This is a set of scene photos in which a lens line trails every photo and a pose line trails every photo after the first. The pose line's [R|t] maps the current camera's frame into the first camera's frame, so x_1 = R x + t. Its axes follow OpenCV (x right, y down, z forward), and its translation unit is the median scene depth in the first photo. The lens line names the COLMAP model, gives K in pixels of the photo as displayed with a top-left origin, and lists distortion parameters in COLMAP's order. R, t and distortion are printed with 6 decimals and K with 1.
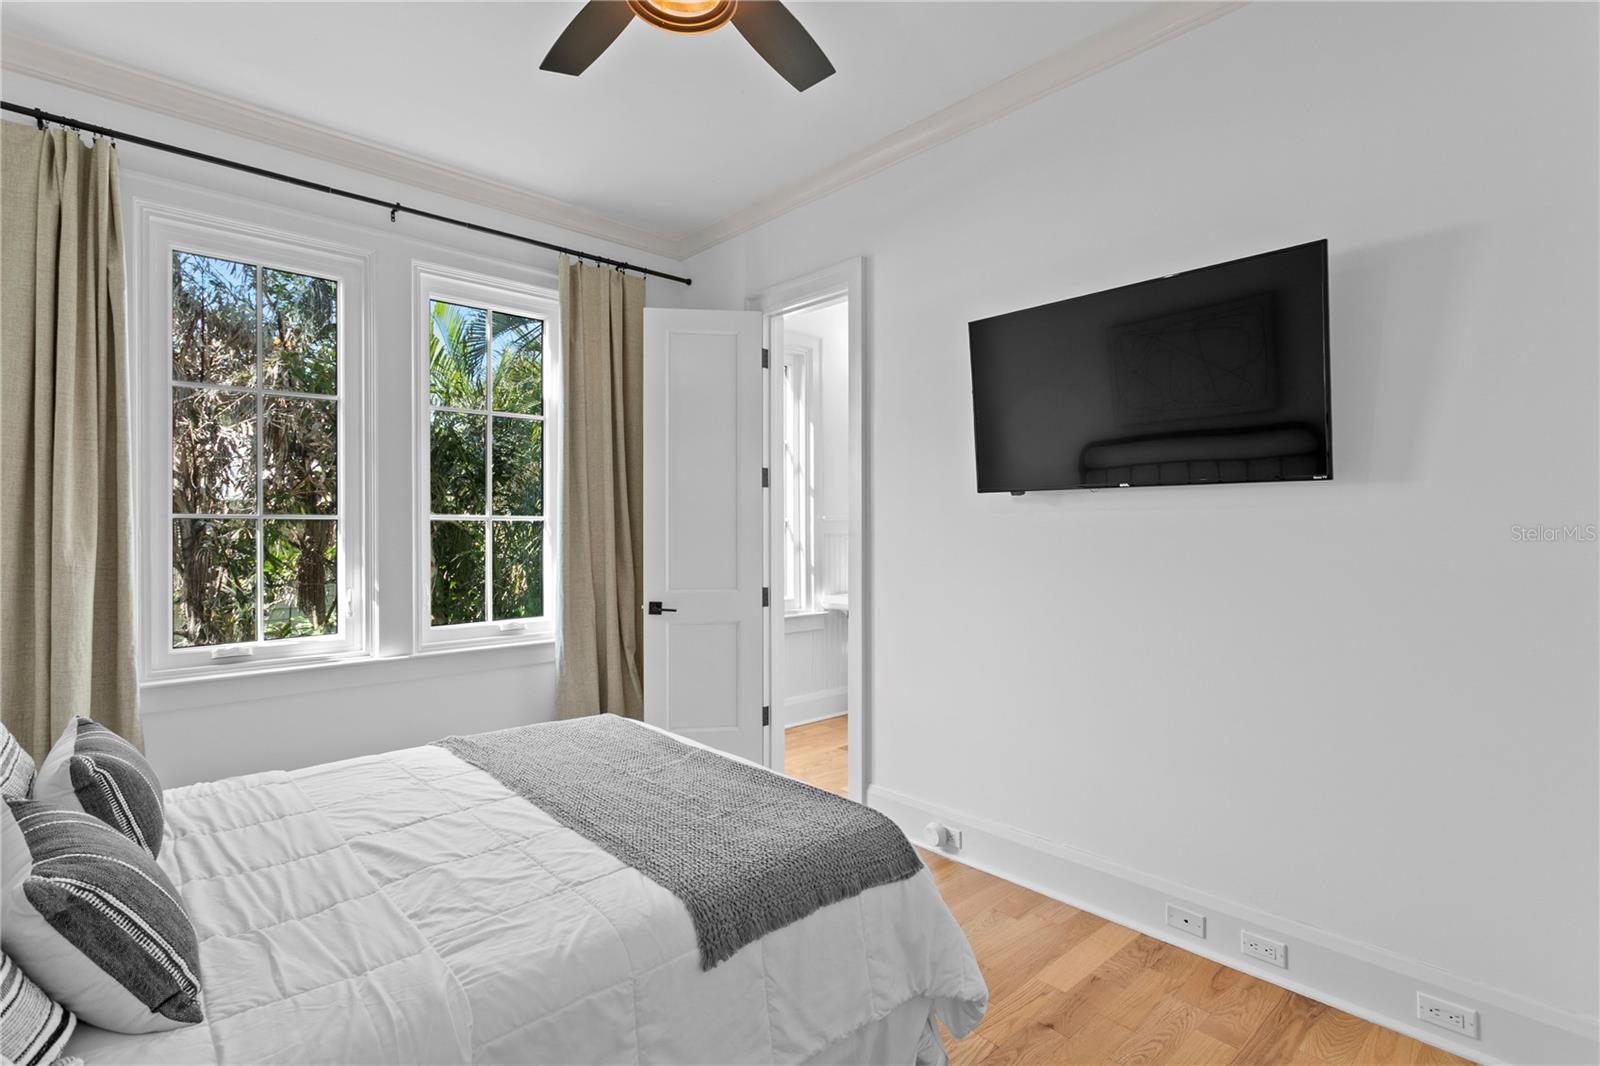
lens RADIAL K [[756.1, 0, 795.3], [0, 756.1, 530.3], [0, 0, 1]] dist [0.001457, 0.000677]
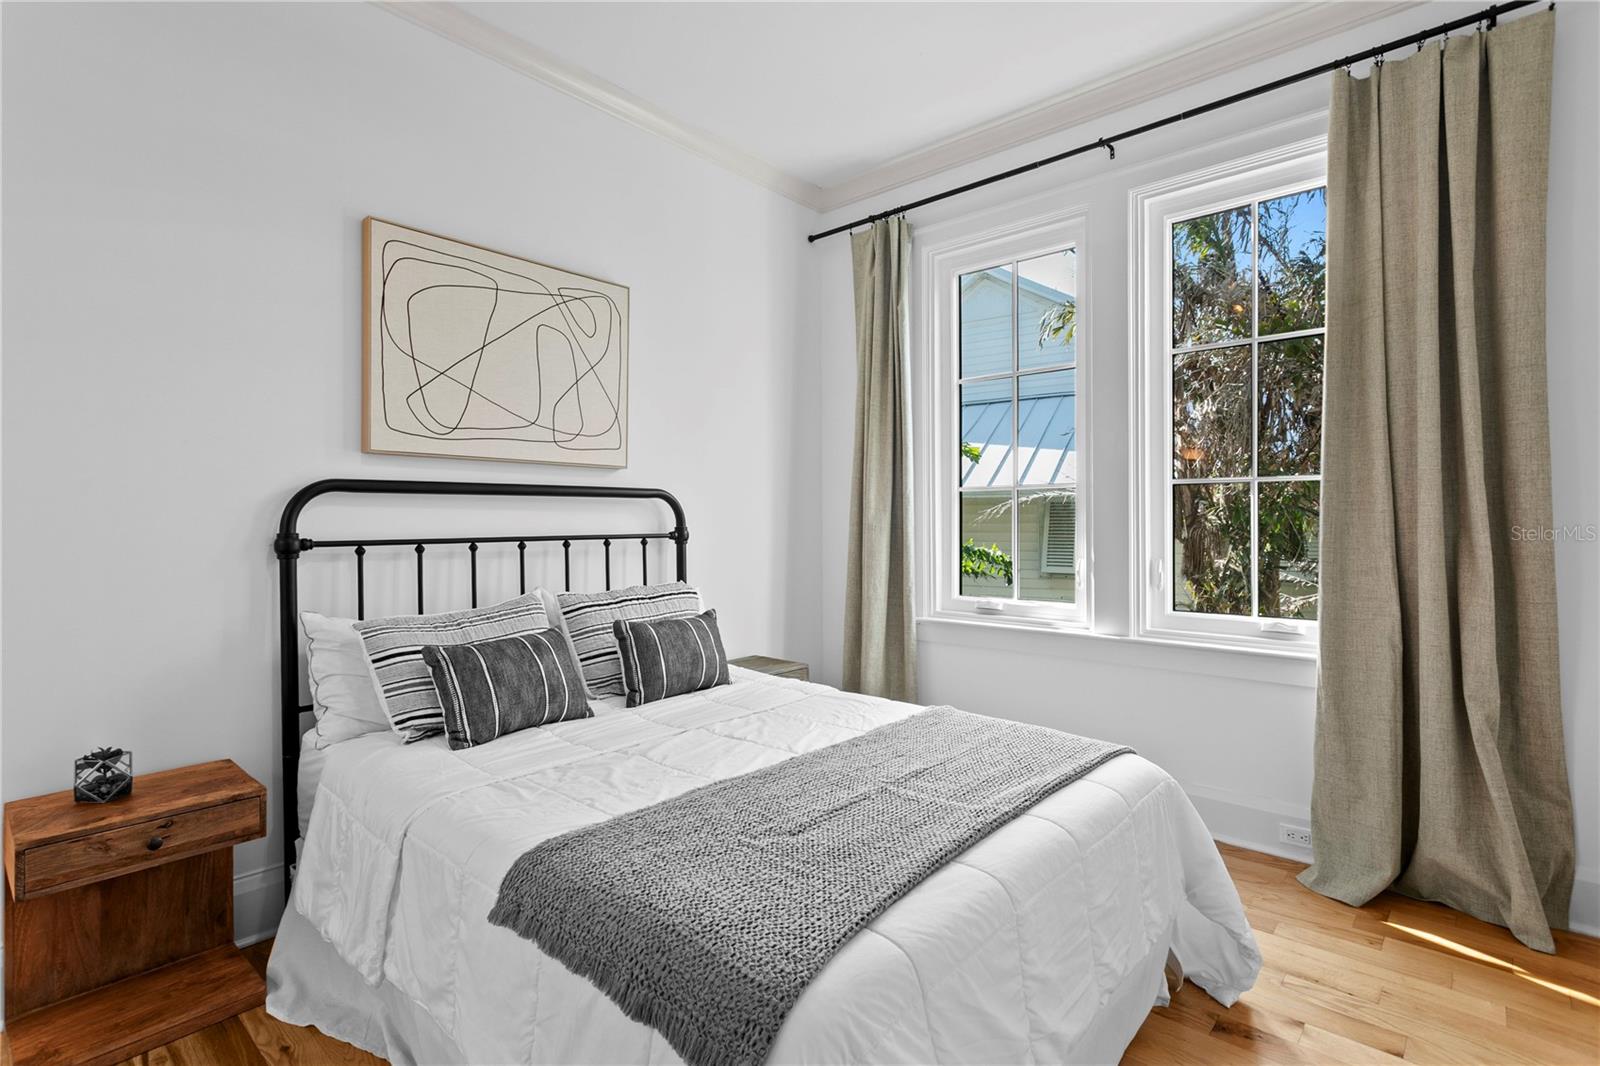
lens RADIAL K [[774.5, 0, 791.5], [0, 774.5, 530.3], [0, 0, 1]] dist [0.024857, -0.001747]
pose [[0.087154, 0.015583, -0.996073, 0.418159], [-0.000785, 0.999878, 0.015574, 0.027452], [0.996195, -0.000575, 0.087156, 0.589377]]
